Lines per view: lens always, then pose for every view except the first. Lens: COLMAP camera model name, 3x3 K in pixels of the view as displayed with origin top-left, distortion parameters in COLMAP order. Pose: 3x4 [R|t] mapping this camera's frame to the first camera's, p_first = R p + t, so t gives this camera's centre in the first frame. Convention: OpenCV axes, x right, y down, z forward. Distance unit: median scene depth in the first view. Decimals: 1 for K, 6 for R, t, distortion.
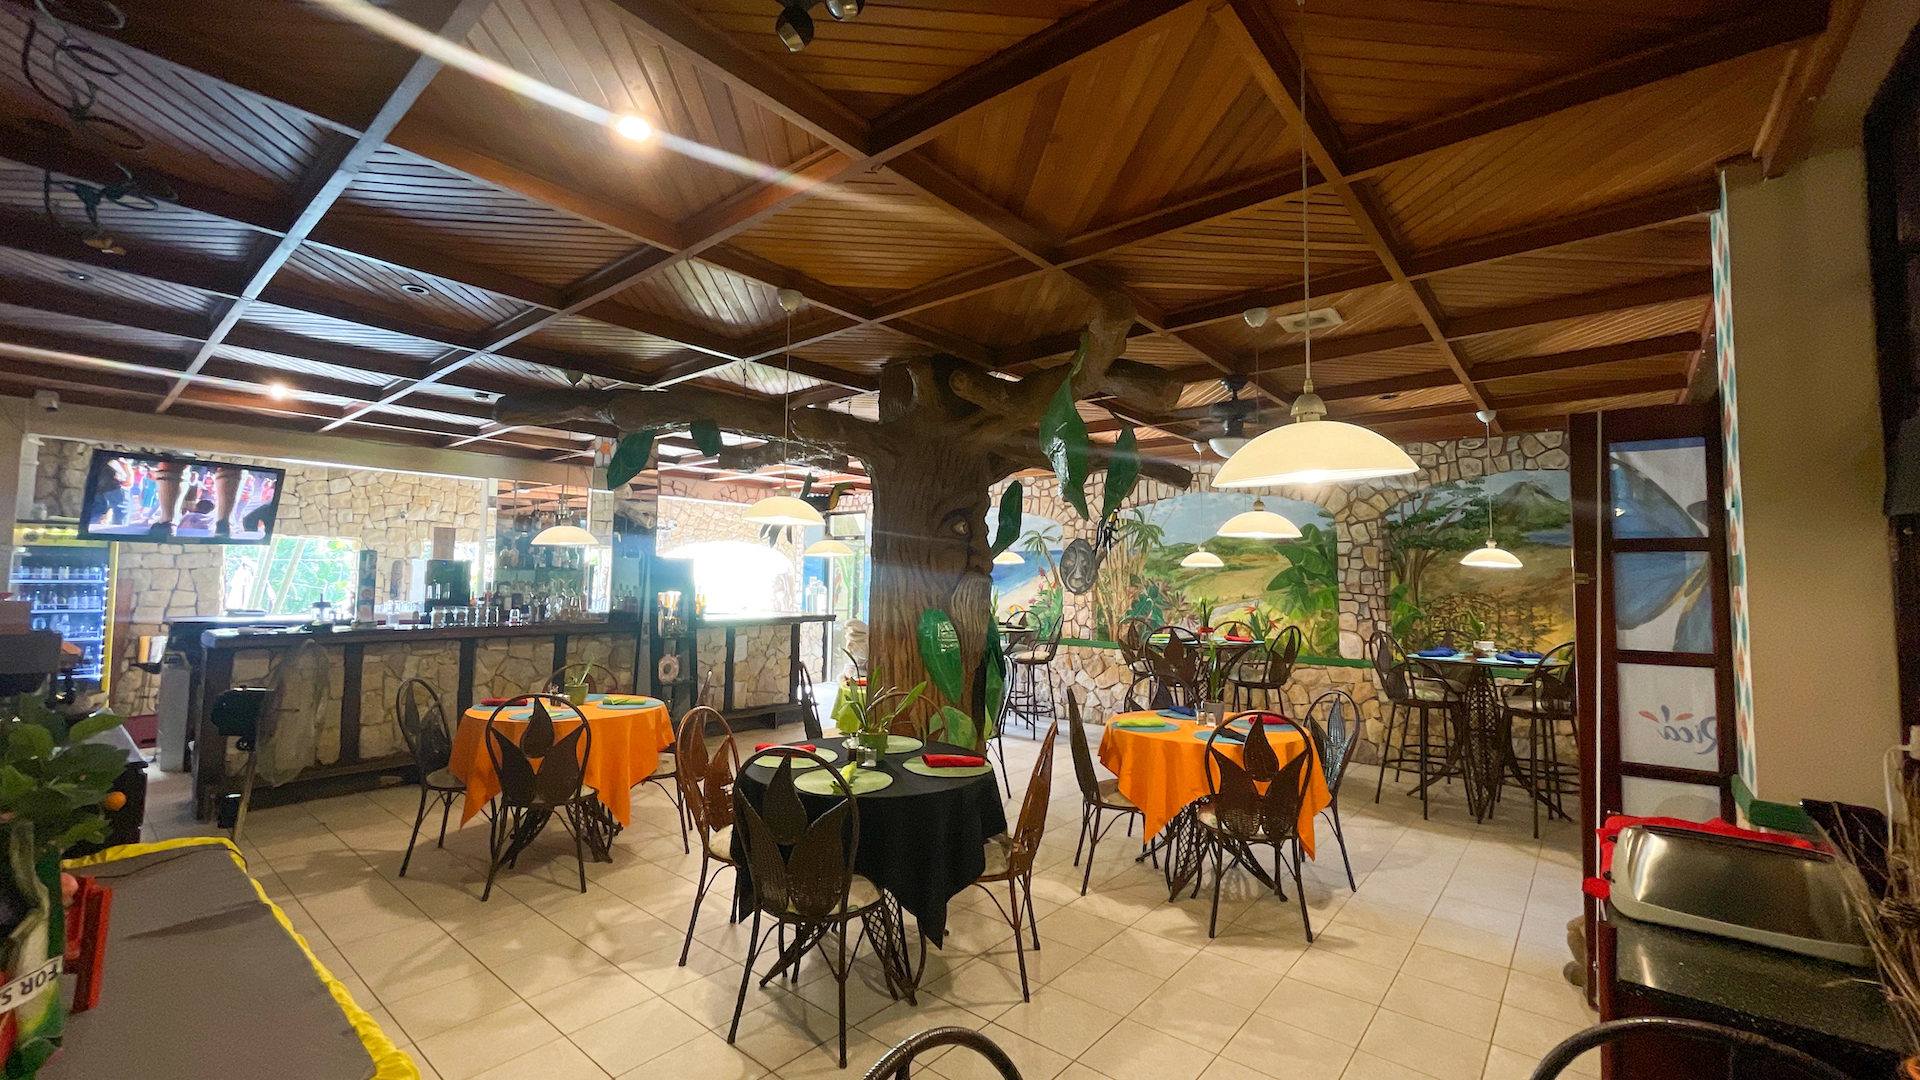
lens RADIAL K [[779.1, 0, 959.3], [0, 779.1, 531.7], [0, 0, 1]] dist [-0.008525, 0.004536]
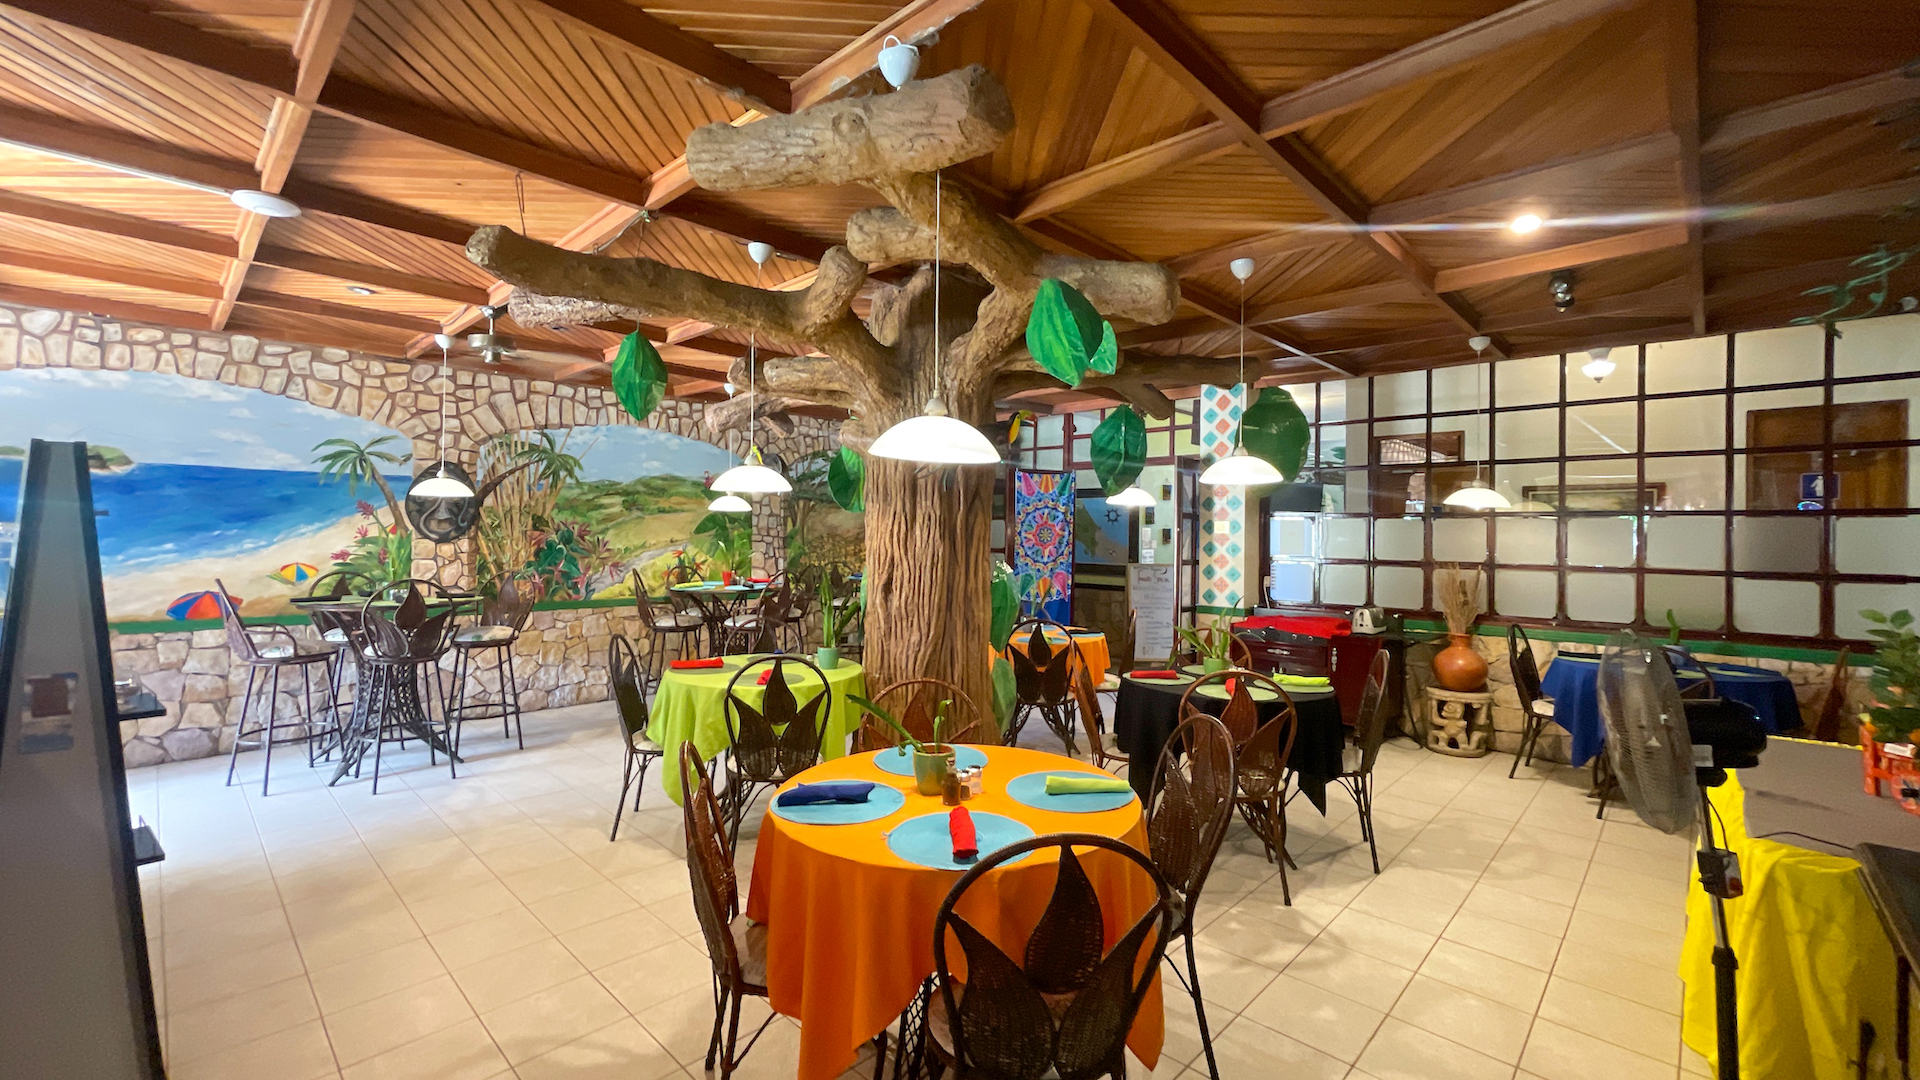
lens RADIAL K [[779.1, 0, 959.3], [0, 779.1, 531.7], [0, 0, 1]] dist [-0.008525, 0.004536]
pose [[0.059615, -0.008496, 0.998185, -0.545179], [-0.070652, 0.997420, 0.012709, 0.032300], [-0.995718, -0.071281, 0.058861, 0.544571]]
